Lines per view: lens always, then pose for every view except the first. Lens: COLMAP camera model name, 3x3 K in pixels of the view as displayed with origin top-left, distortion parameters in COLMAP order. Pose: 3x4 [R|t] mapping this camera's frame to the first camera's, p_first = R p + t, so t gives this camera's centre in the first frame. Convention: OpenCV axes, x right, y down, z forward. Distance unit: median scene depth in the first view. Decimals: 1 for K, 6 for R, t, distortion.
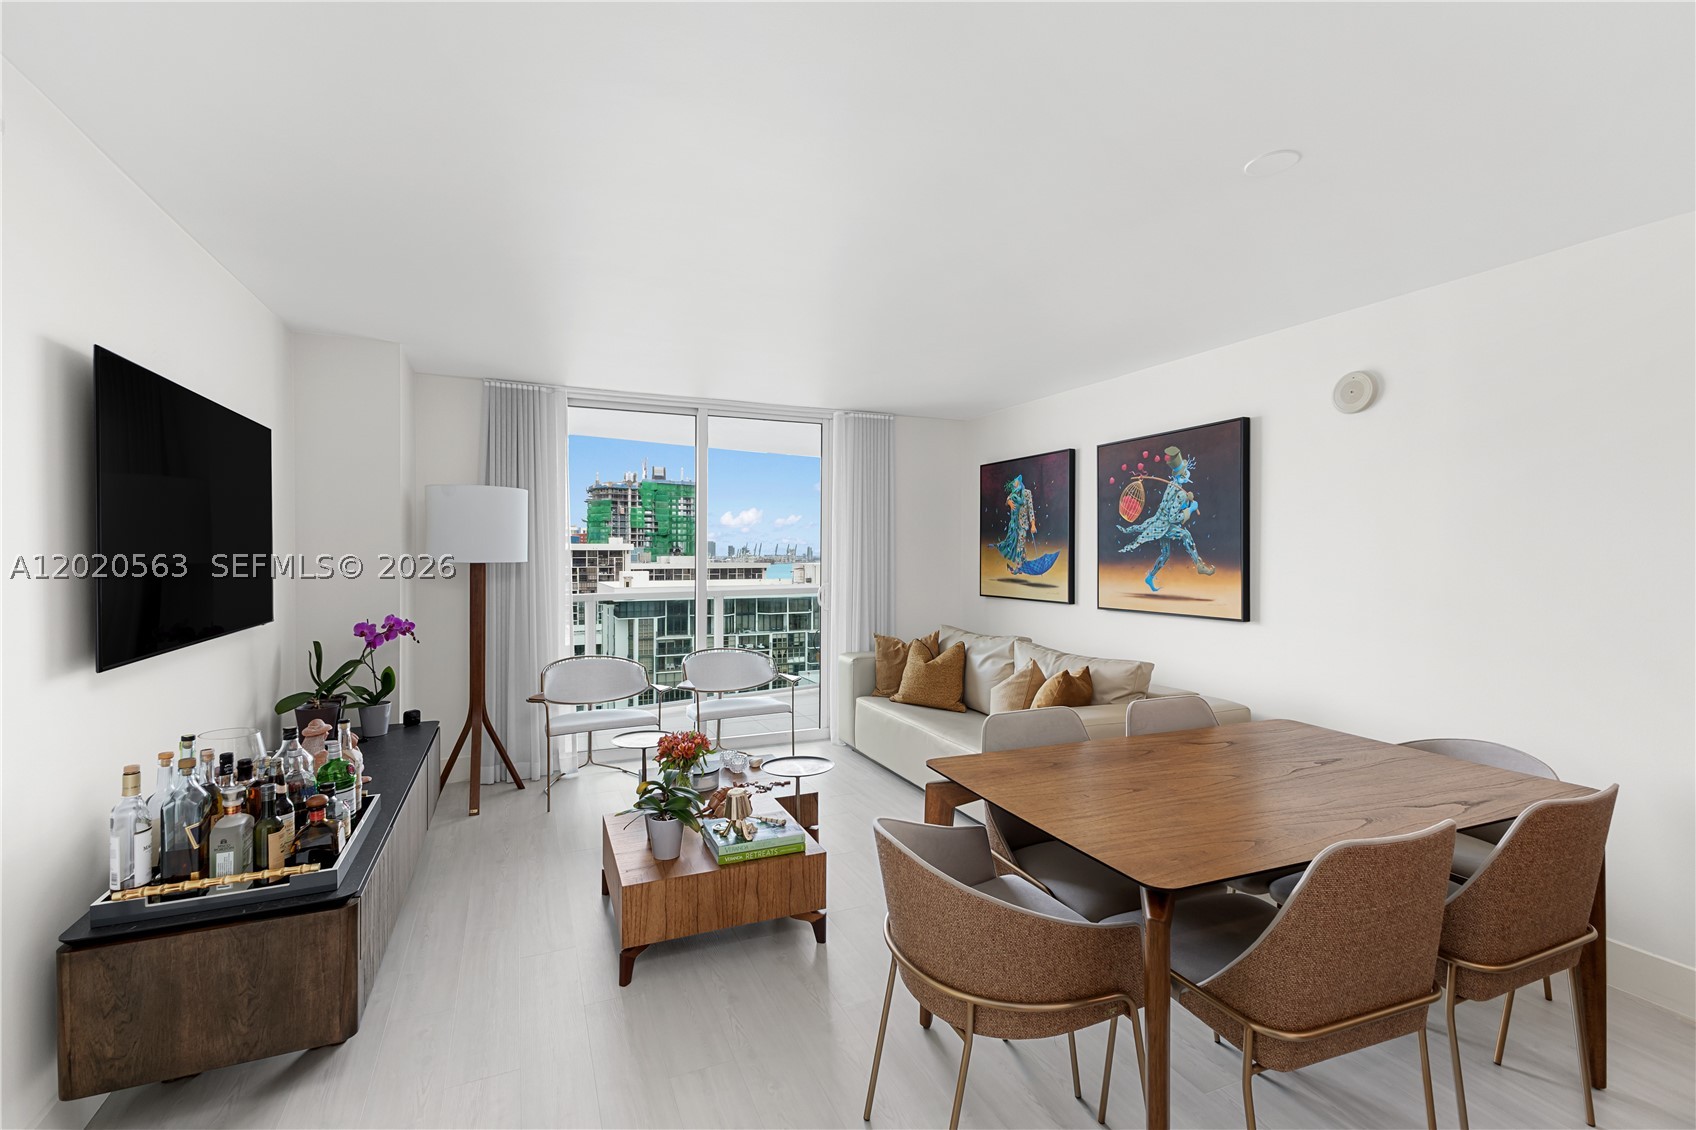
lens RADIAL K [[747.6, 0, 827.2], [0, 747.6, 556.4], [0, 0, 1]] dist [0.009238, 0.000063]
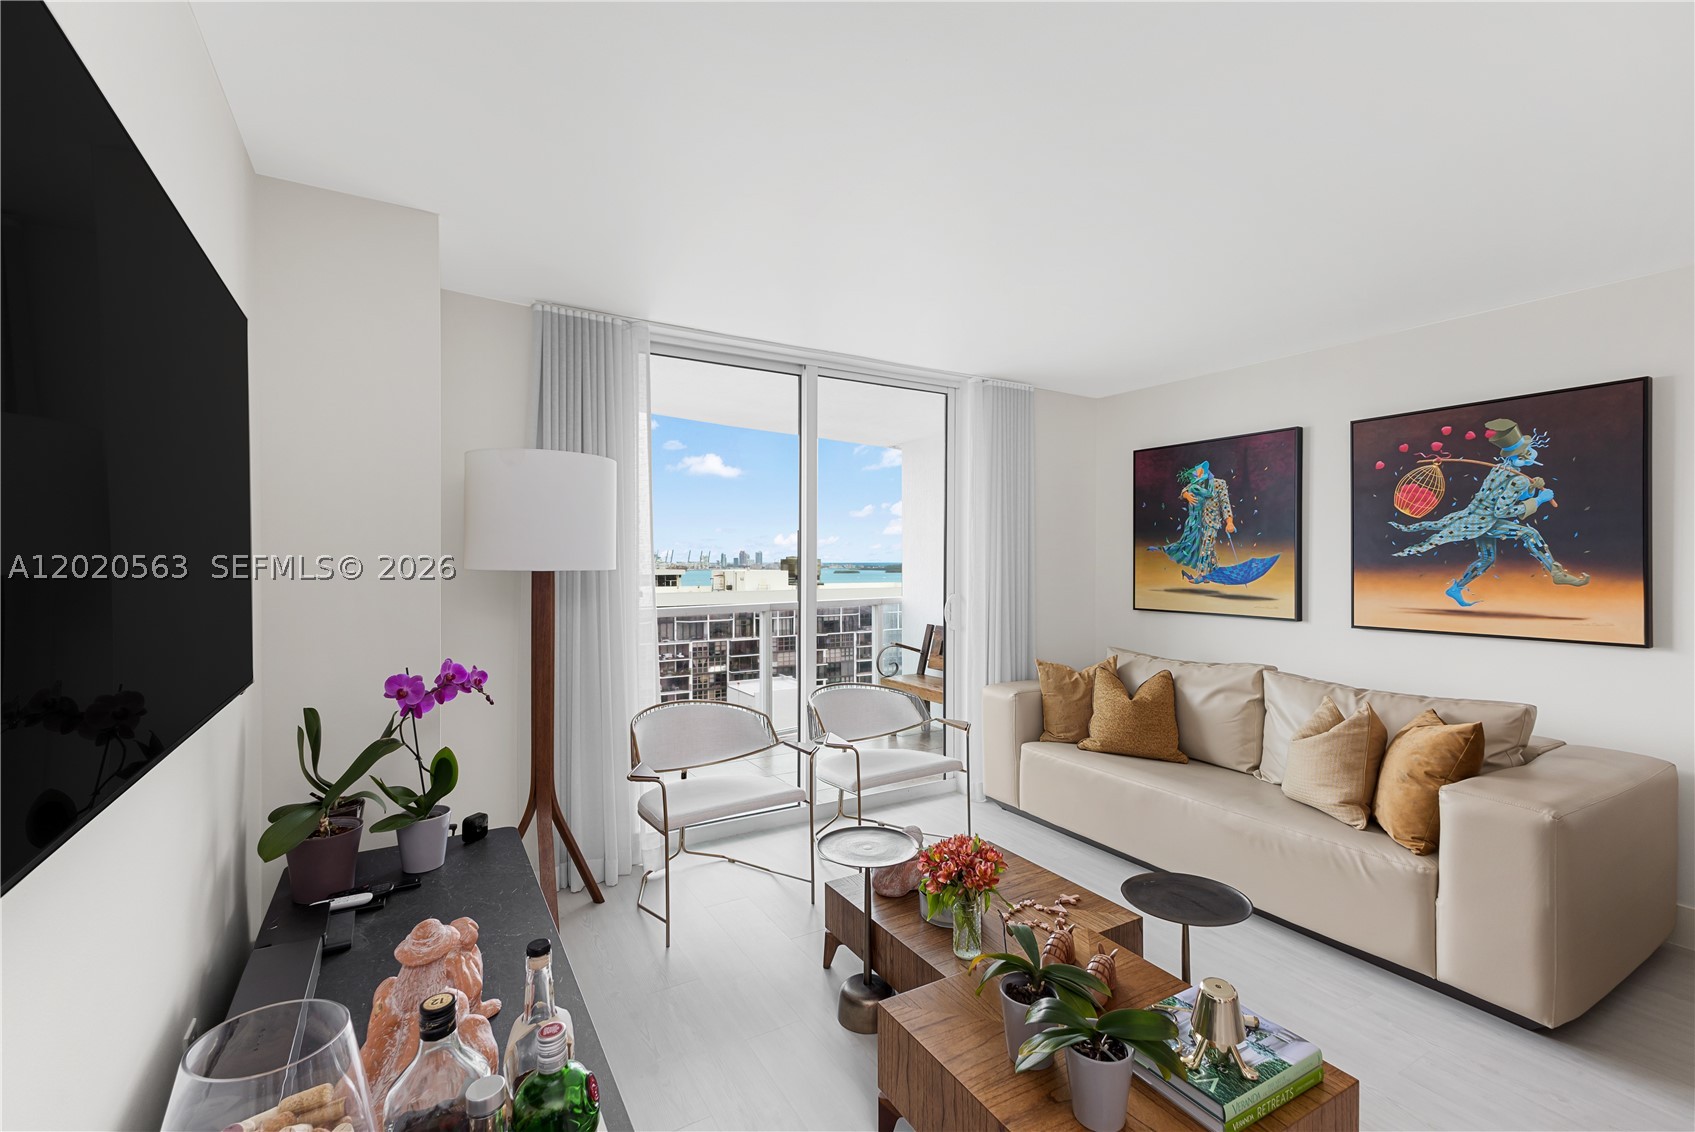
lens RADIAL K [[742.8, 0, 846.0], [0, 742.8, 560.4], [0, 0, 1]] dist [0.009371, 0.000176]
pose [[0.989349, 0.000597, 0.145565, -0.279401], [-0.000102, 0.999994, -0.003409, 0.001574], [-0.145566, 0.003358, 0.989343, 0.293183]]
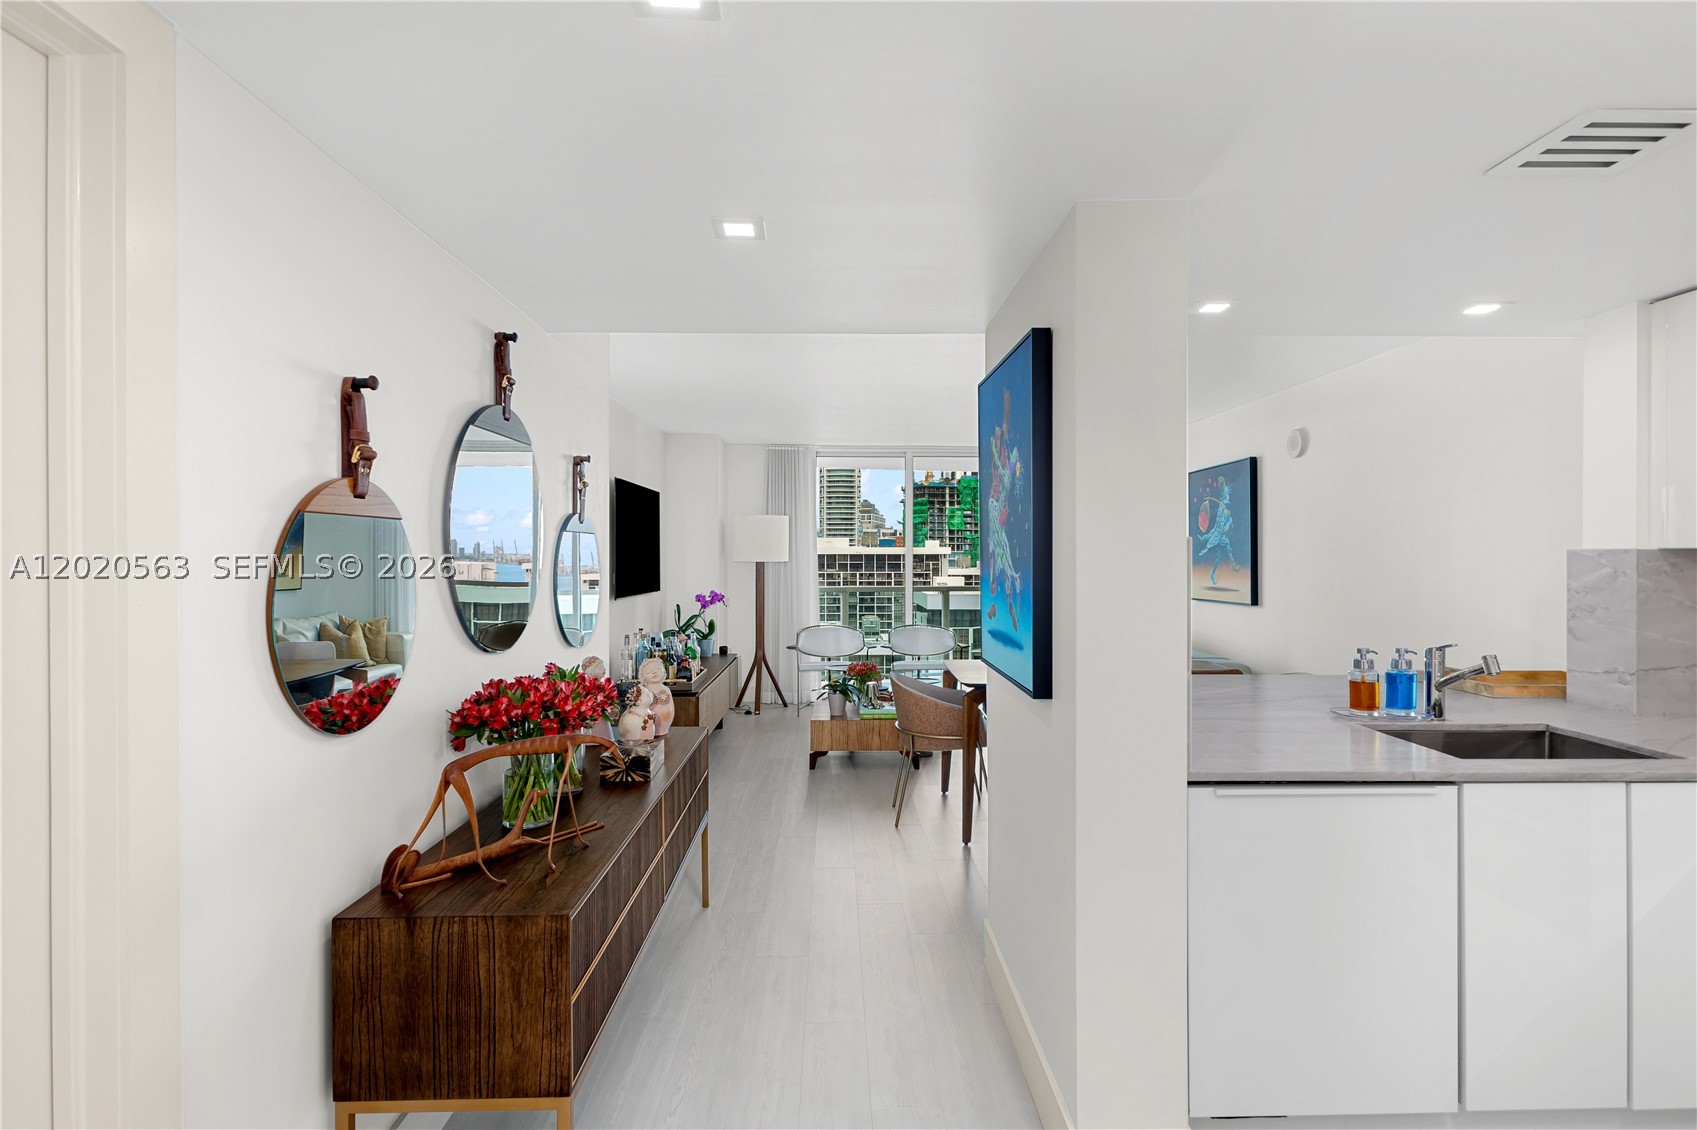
lens RADIAL K [[843.1, 0, 822.3], [0, 843.1, 558.0], [0, 0, 1]] dist [0.000221, -0.000008]
pose [[0.918845, 0.000873, -0.394618, 0.349597], [-0.002446, 0.999991, -0.003483, 0.005775], [0.394611, 0.004166, 0.918839, -0.577148]]
